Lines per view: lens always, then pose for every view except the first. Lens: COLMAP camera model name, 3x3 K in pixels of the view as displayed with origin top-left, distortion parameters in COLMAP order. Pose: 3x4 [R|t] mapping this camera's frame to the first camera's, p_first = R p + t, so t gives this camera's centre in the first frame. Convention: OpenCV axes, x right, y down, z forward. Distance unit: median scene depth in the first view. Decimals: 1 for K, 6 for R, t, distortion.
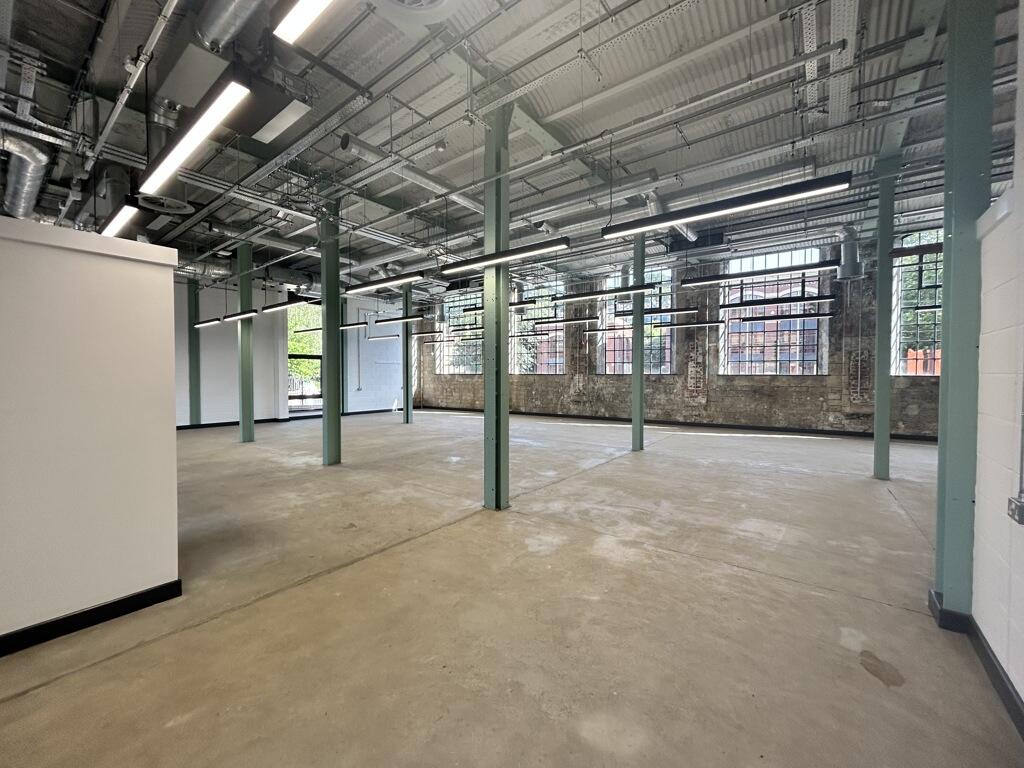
lens RADIAL K [[411.8, 0, 507.7], [0, 411.8, 385.5], [0, 0, 1]] dist [-0.001591, -0.000342]
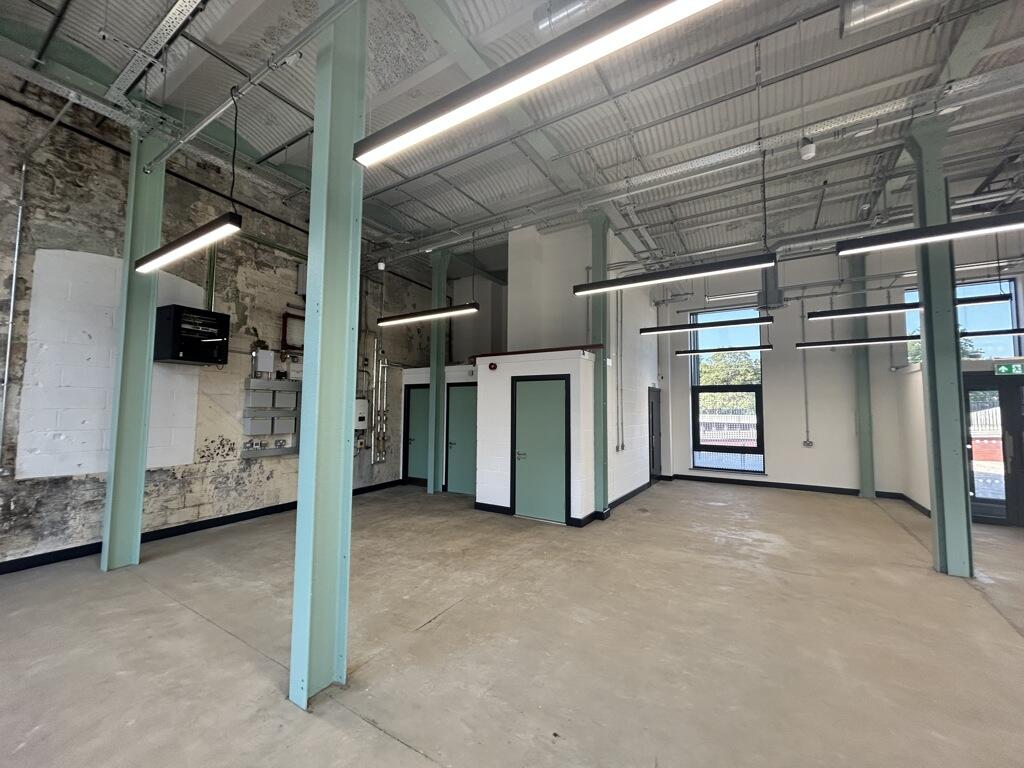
lens RADIAL K [[411.8, 0, 510.7], [0, 411.8, 382.6], [0, 0, 1]] dist [-0.001591, -0.000342]
pose [[-0.994823, -0.006609, -0.101412, 1.137360], [-0.003073, 0.999383, -0.034986, -0.080720], [0.101581, -0.034493, -0.994229, 2.053472]]
